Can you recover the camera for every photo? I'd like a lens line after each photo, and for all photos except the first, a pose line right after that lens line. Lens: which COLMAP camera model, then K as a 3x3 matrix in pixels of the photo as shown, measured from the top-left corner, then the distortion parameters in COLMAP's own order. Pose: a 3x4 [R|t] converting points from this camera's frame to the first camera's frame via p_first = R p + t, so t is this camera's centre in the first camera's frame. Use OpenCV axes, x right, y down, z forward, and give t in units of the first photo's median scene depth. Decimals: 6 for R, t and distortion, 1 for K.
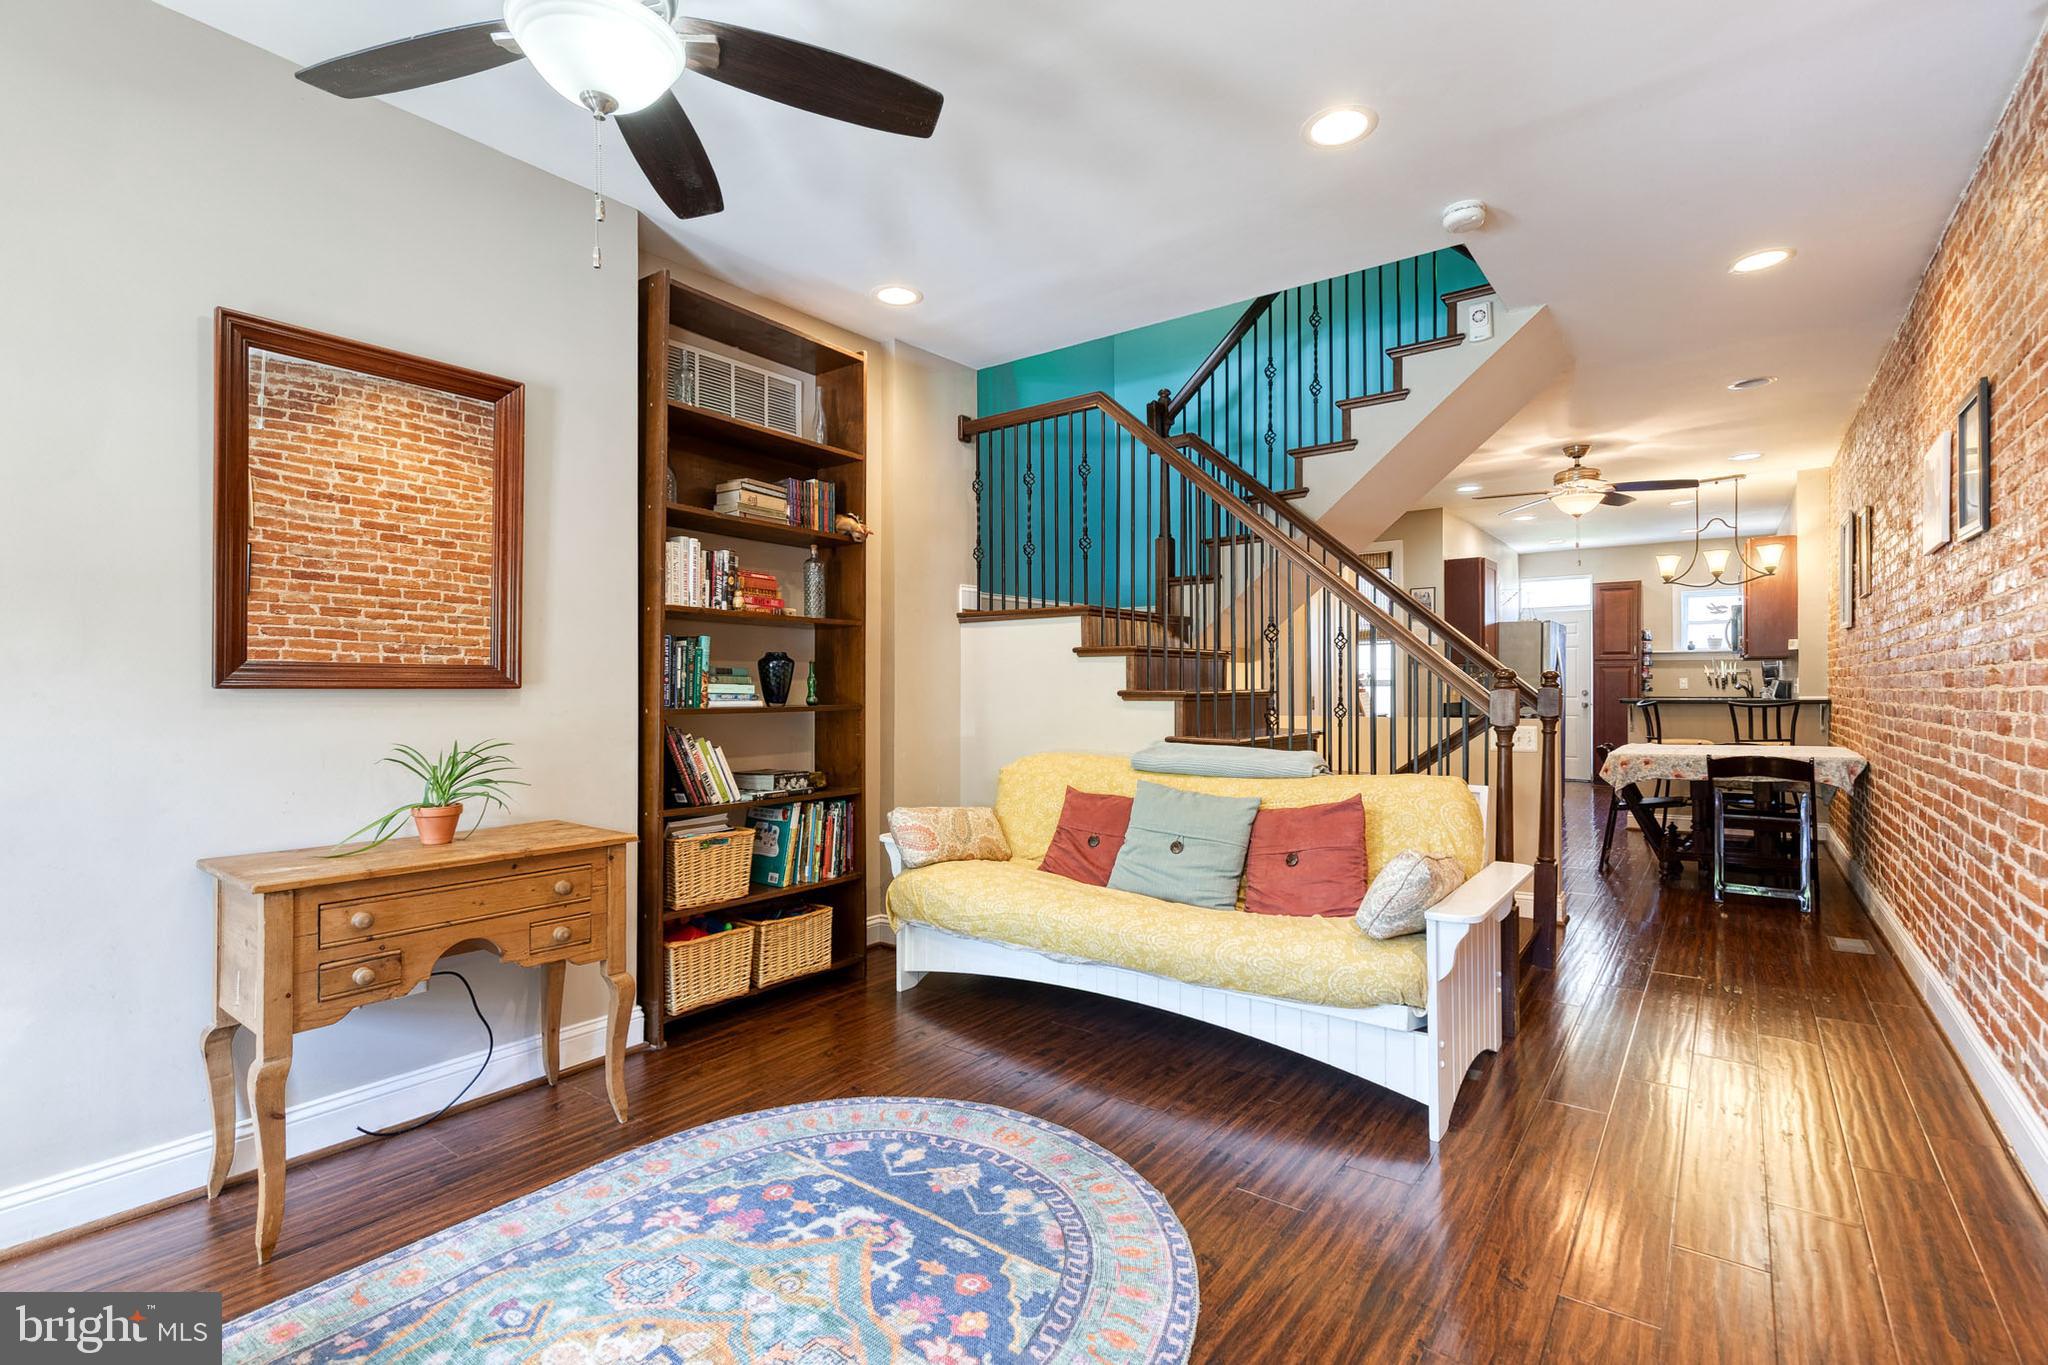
lens RADIAL K [[942.5, 0, 1034.8], [0, 942.5, 694.9], [0, 0, 1]] dist [0.013057, -0.002247]
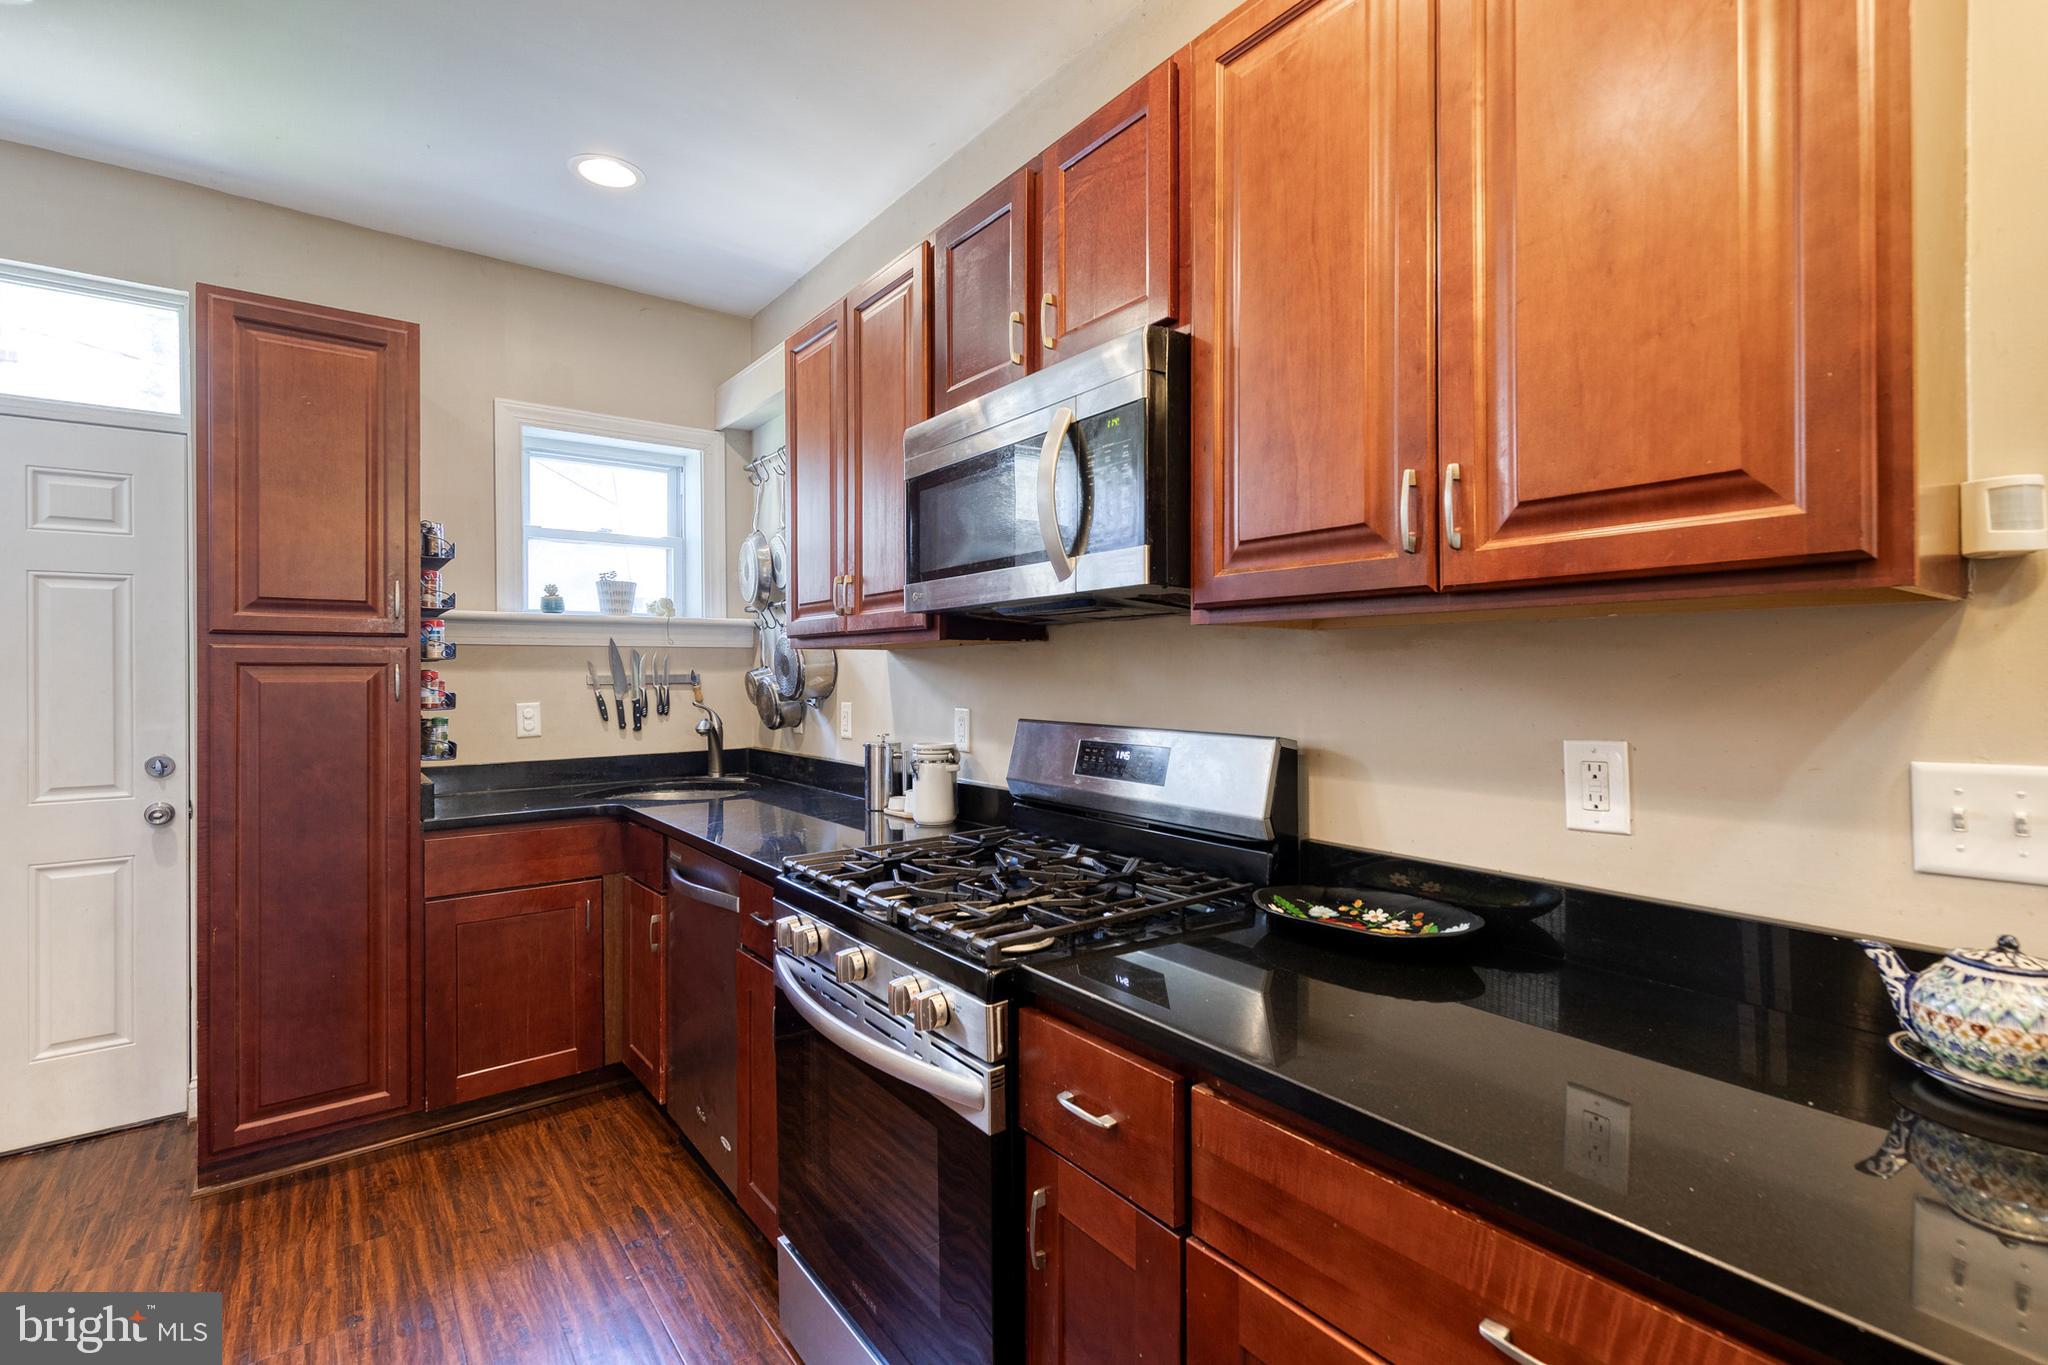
lens RADIAL K [[942.5, 0, 1042.7], [0, 942.5, 667.7], [0, 0, 1]] dist [0.013057, -0.002247]
pose [[0.285066, 0.007706, 0.958477, 1.424216], [0.014378, 0.999821, -0.012314, -0.072749], [-0.958400, 0.017291, 0.284904, 2.460672]]
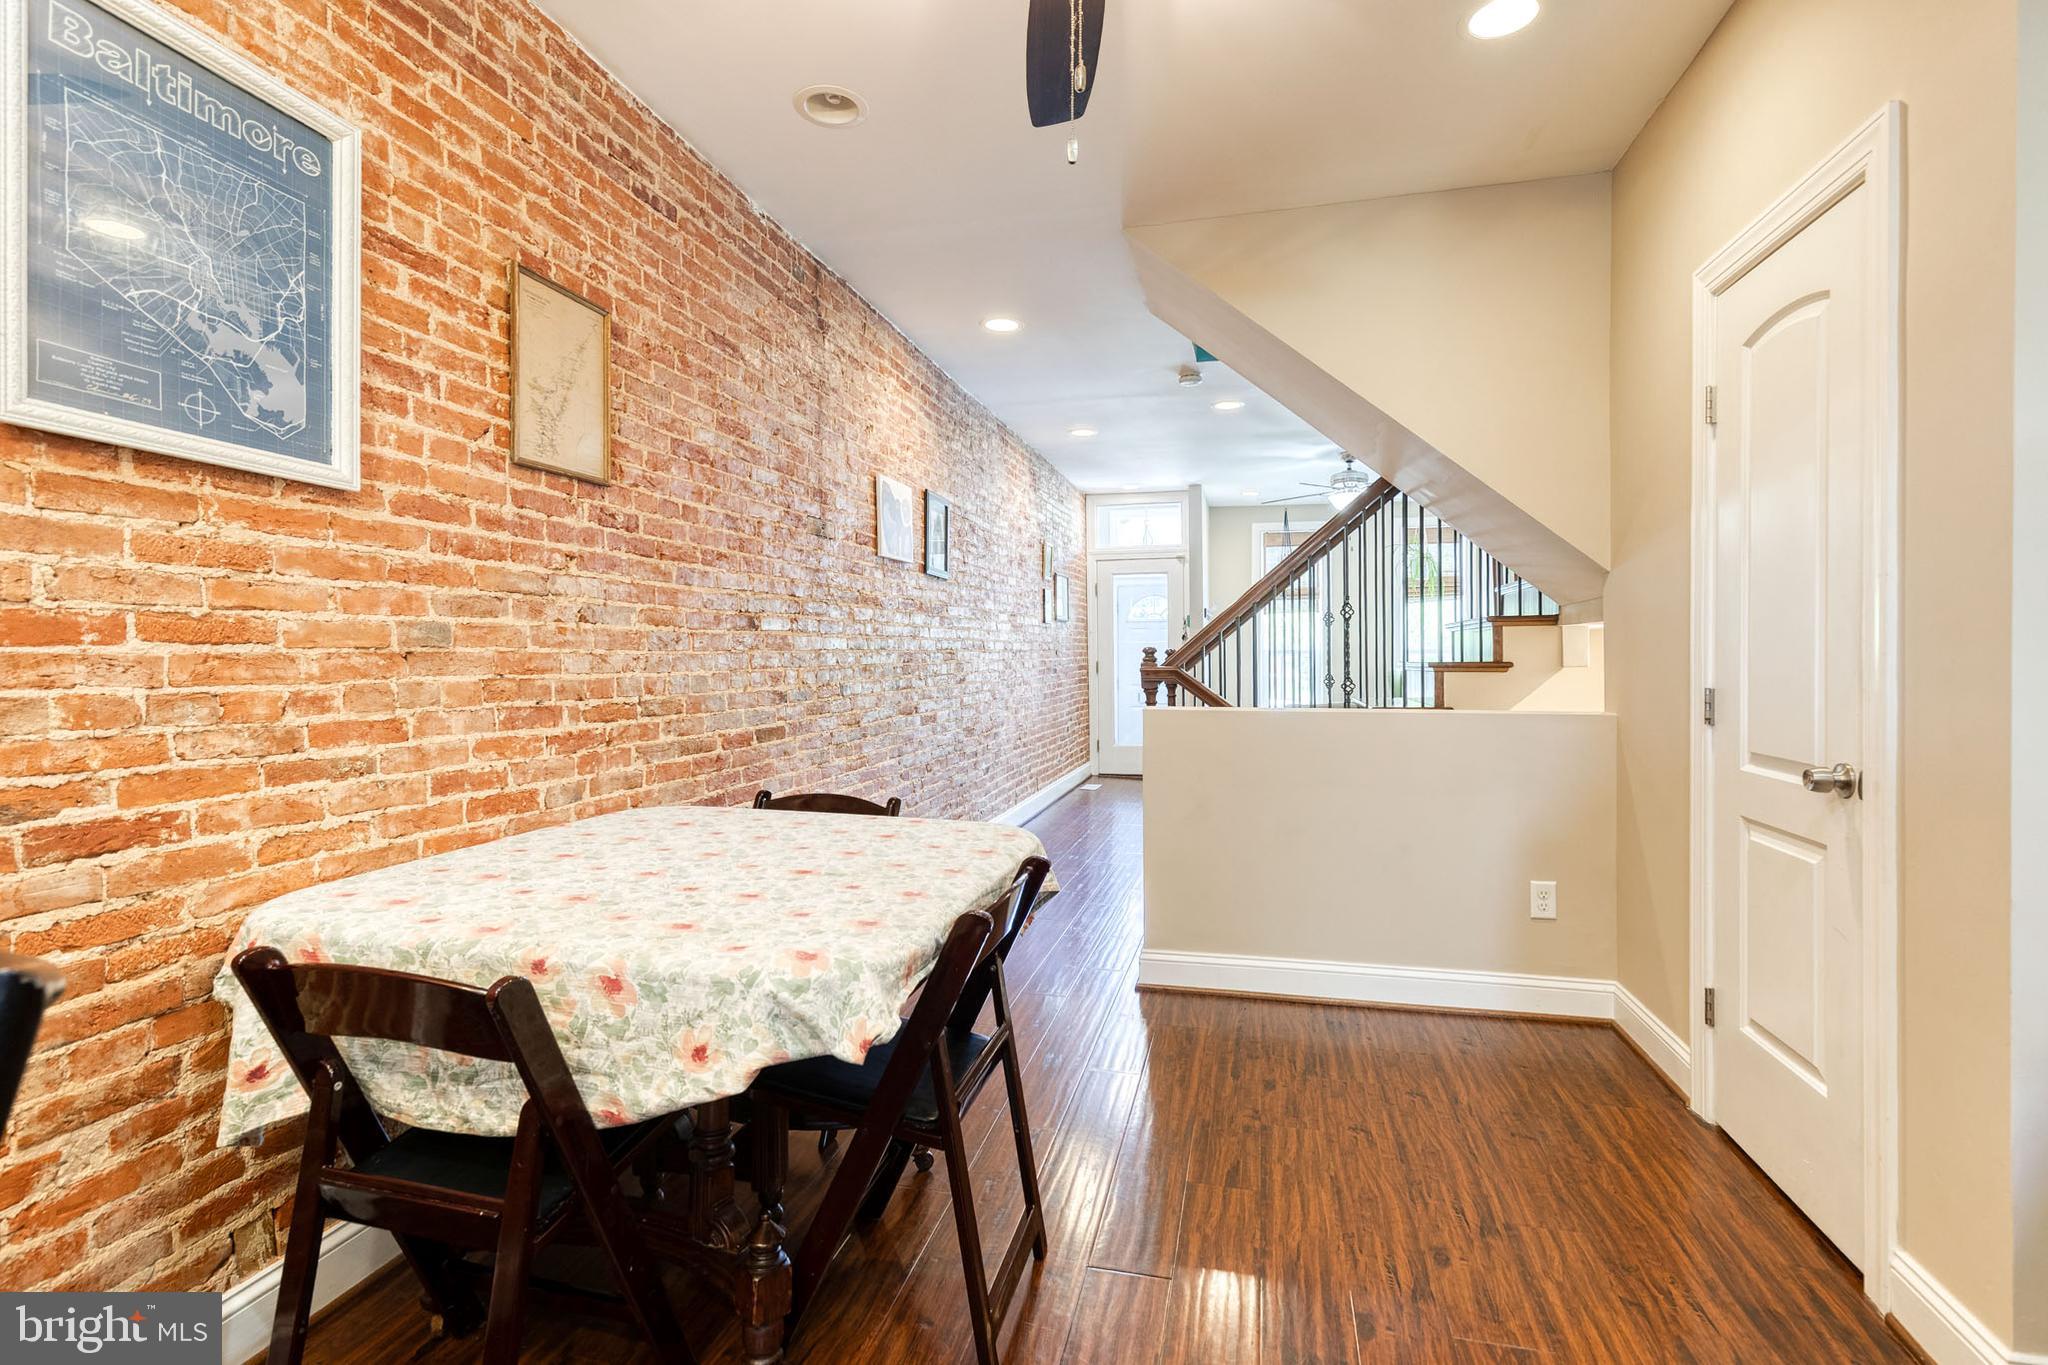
lens RADIAL K [[942.5, 0, 1026.1], [0, 942.5, 678.3], [0, 0, 1]] dist [0.013057, -0.002247]
pose [[-0.927506, 0.025178, -0.372960, 1.326113], [0.014254, 0.999386, 0.032019, -0.028916], [0.373538, 0.024382, -0.927295, 2.383444]]
